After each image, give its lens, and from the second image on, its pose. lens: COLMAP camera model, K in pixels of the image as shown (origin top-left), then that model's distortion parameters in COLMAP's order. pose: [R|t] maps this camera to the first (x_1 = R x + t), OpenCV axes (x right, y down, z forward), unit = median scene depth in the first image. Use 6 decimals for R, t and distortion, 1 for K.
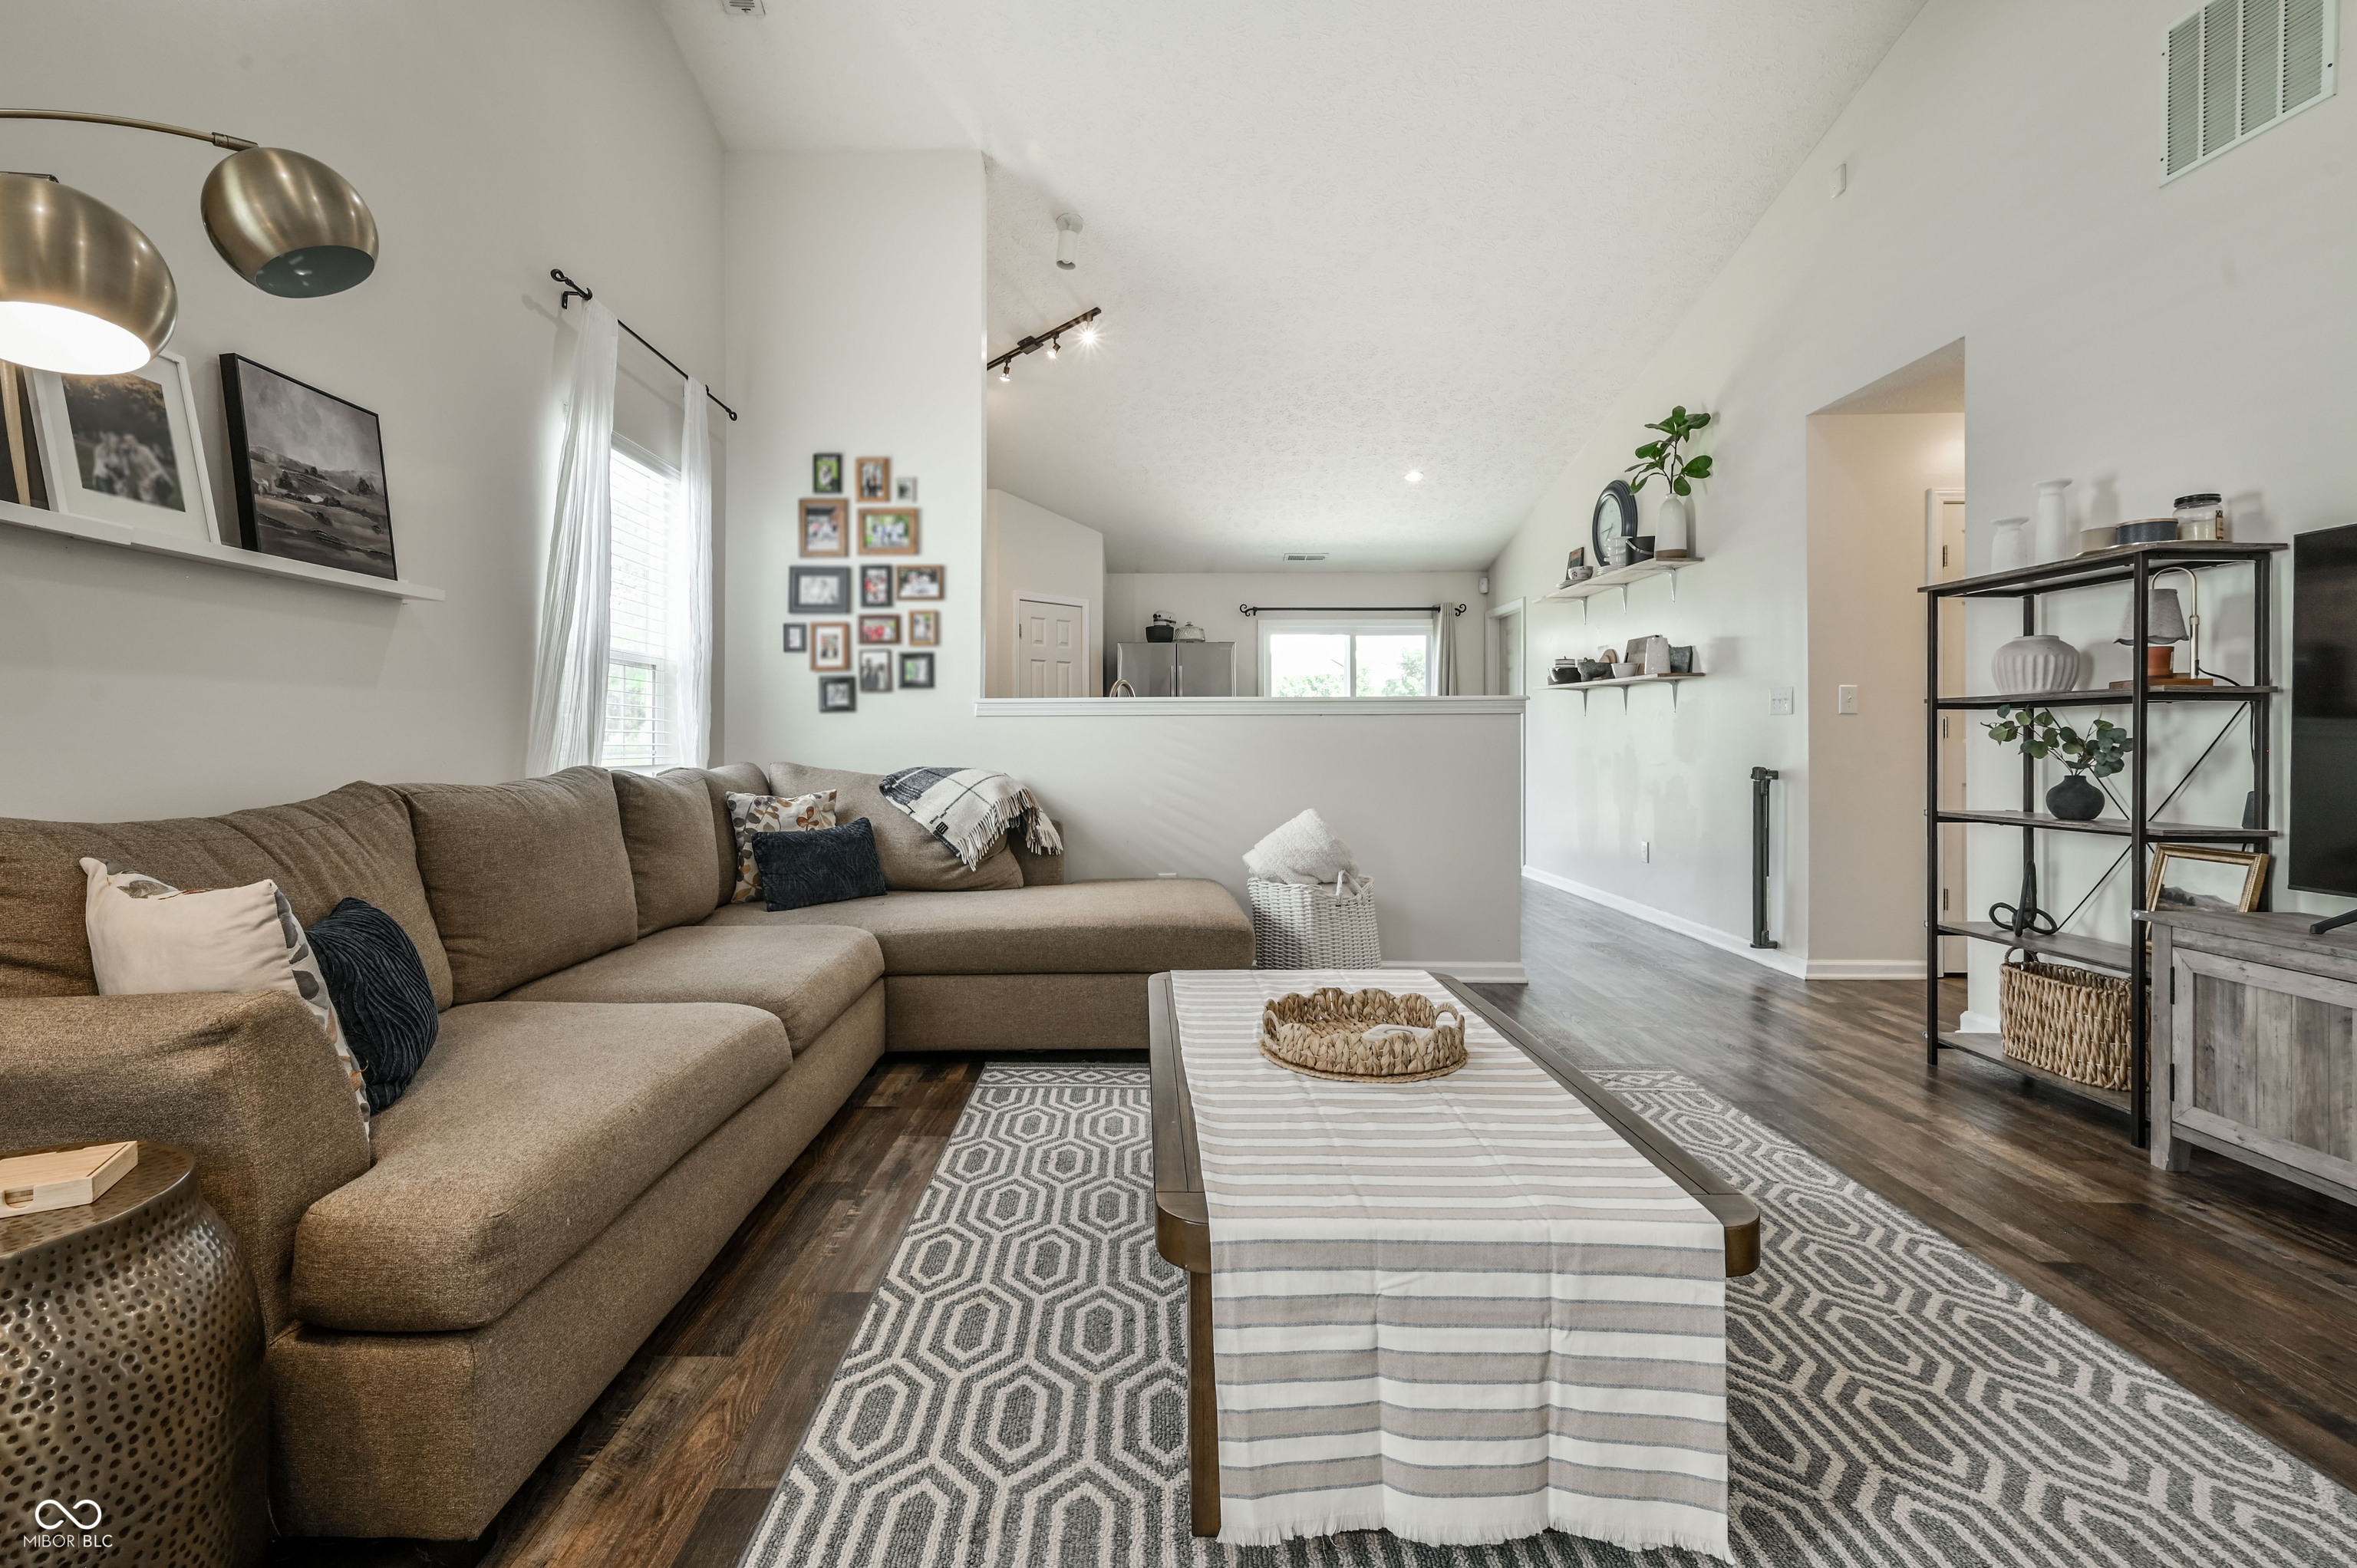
lens RADIAL K [[1071.8, 0, 1149.7], [0, 1071.8, 725.2], [0, 0, 1]] dist [-0.000419, 0.000063]
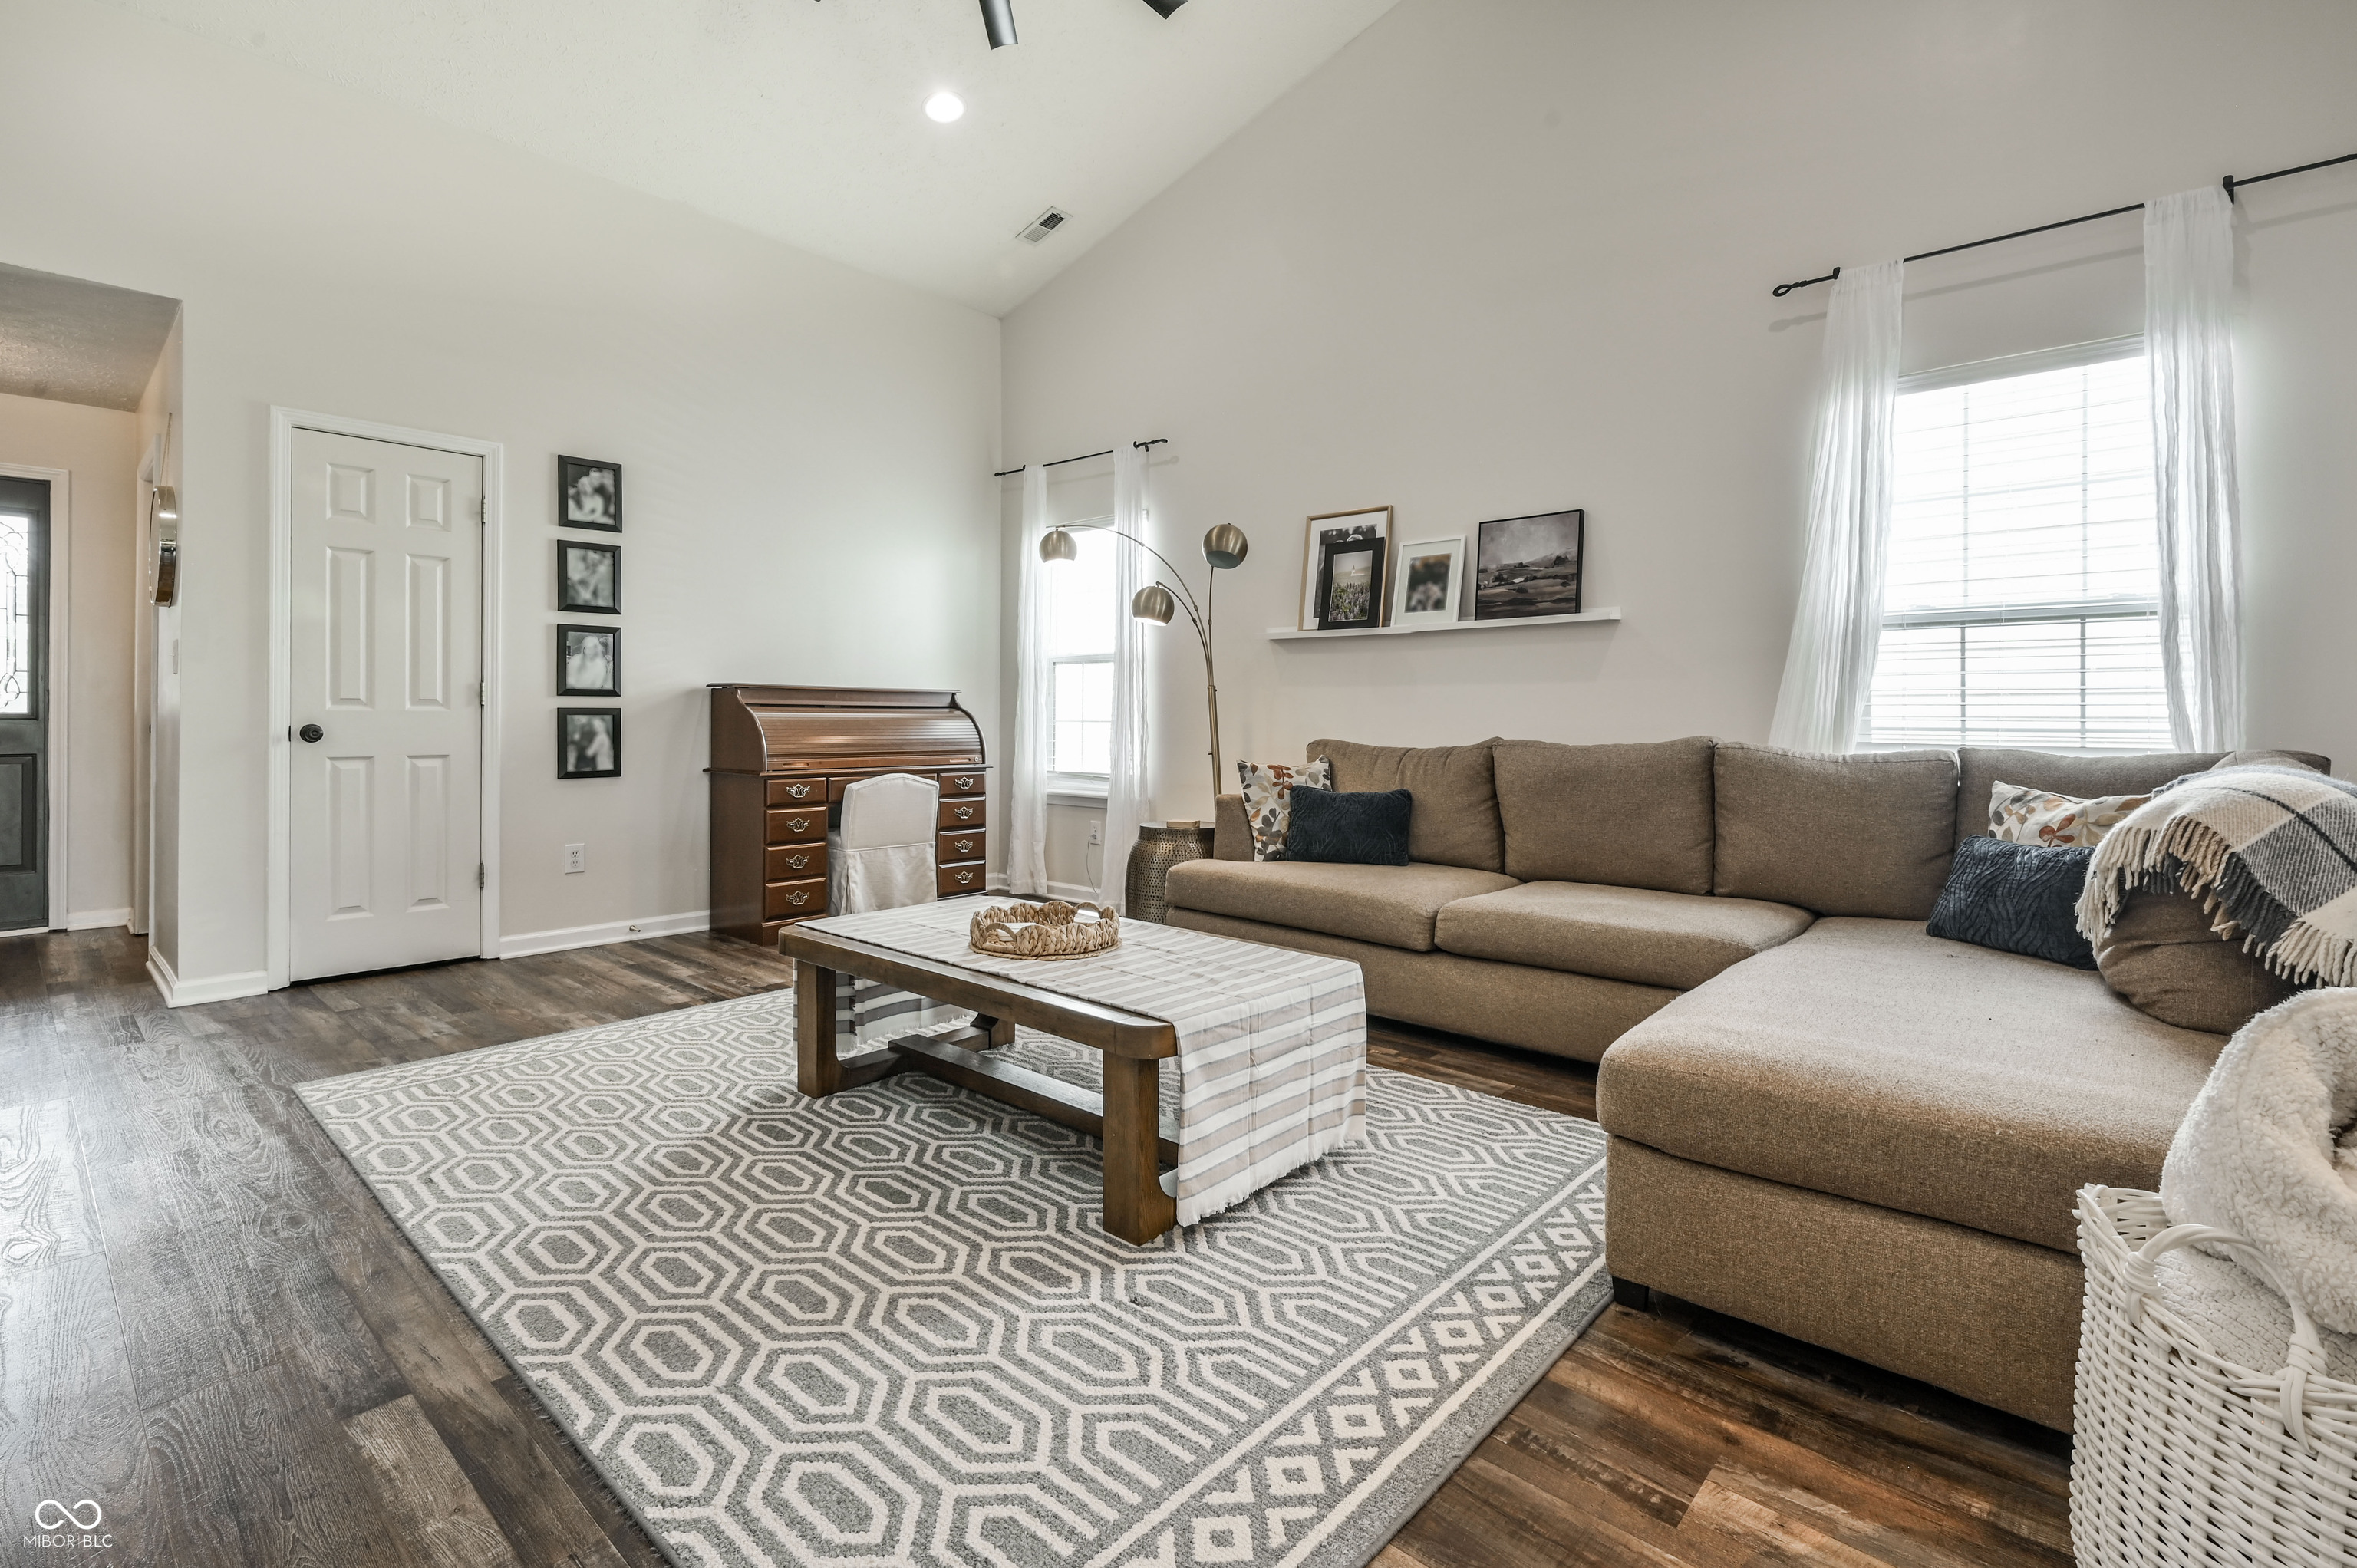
lens RADIAL K [[1071.8, 0, 1149.7], [0, 1071.8, 725.2], [0, 0, 1]] dist [-0.000419, 0.000063]
pose [[-0.686810, 0.003932, -0.726827, 1.088461], [0.005169, 0.999987, 0.000525, 0.031288], [0.726819, -0.003397, -0.686821, 2.029220]]
